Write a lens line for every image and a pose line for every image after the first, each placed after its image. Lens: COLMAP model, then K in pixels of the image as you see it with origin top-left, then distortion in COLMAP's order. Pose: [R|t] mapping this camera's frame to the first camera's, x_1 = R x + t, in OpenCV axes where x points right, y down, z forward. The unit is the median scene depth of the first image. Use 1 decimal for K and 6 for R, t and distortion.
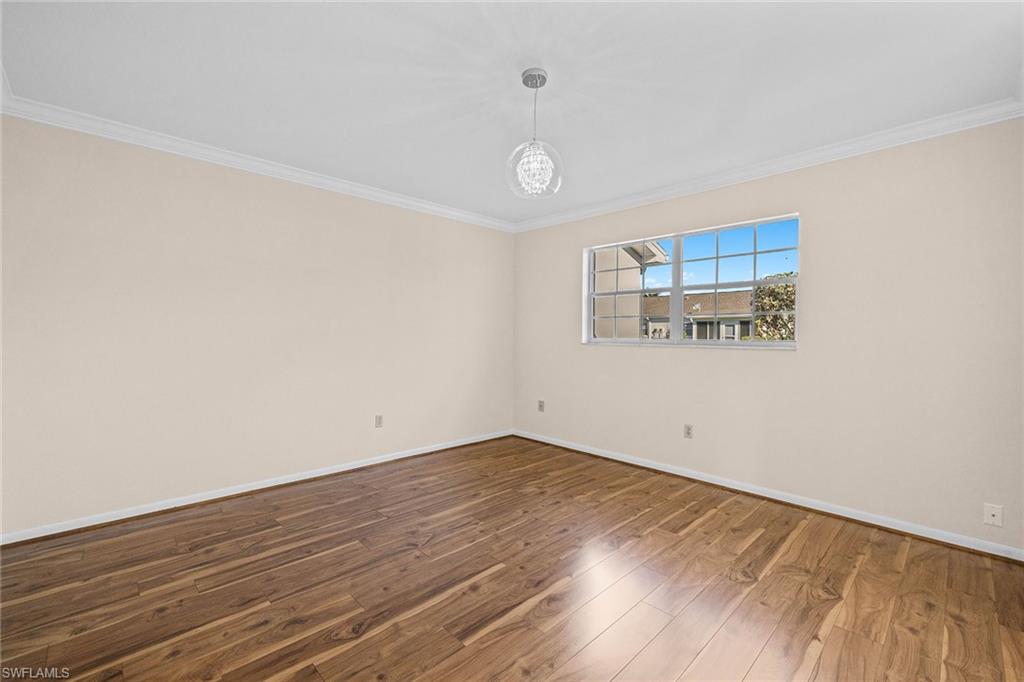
lens RADIAL K [[429.5, 0, 511.8], [0, 429.5, 339.1], [0, 0, 1]] dist [0.001590, 0.006179]
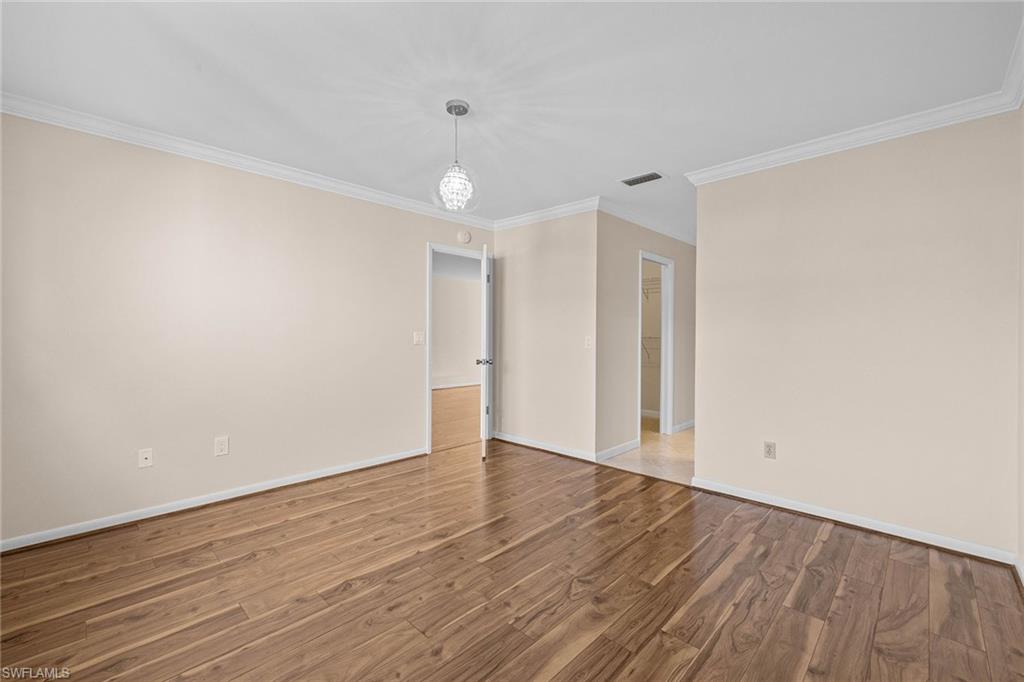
lens RADIAL K [[442.2, 0, 514.4], [0, 442.2, 335.4], [0, 0, 1]] dist [0.001328, 0.000050]
pose [[-0.998920, -0.012120, -0.044858, -0.043537], [-0.012798, 0.999808, 0.014850, -0.024033], [0.044669, 0.015408, -0.998883, 1.796295]]
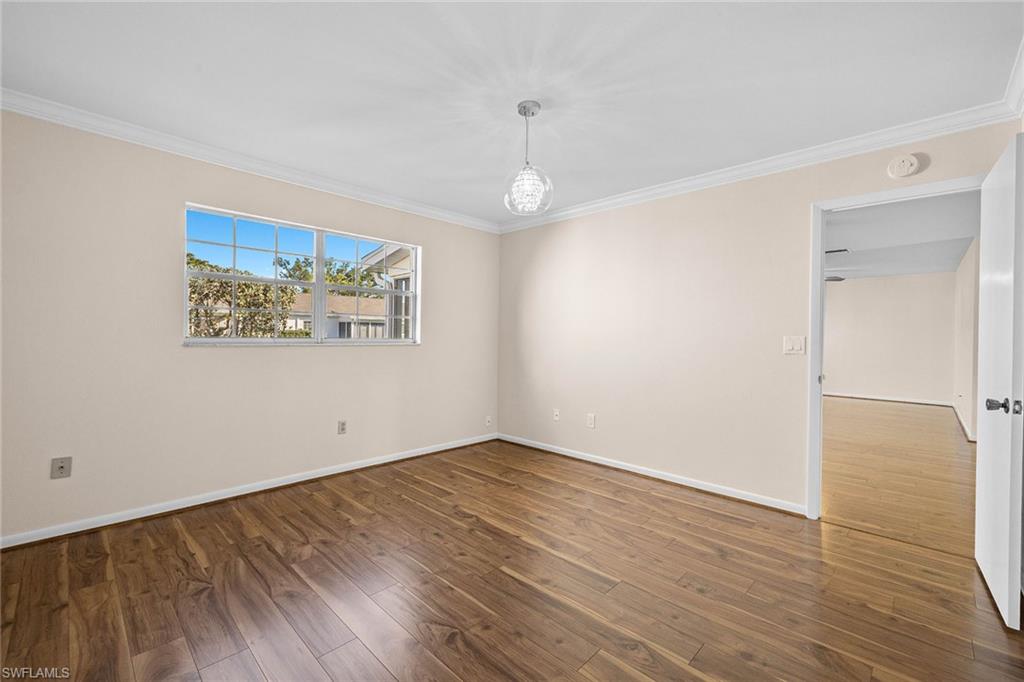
lens RADIAL K [[429.5, 0, 511.8], [0, 429.5, 339.1], [0, 0, 1]] dist [0.001590, 0.006179]
pose [[-0.031770, -0.012048, 0.999423, -0.890426], [-0.002855, 0.999924, 0.011963, -0.015309], [-0.999491, -0.002474, -0.031802, 0.888697]]
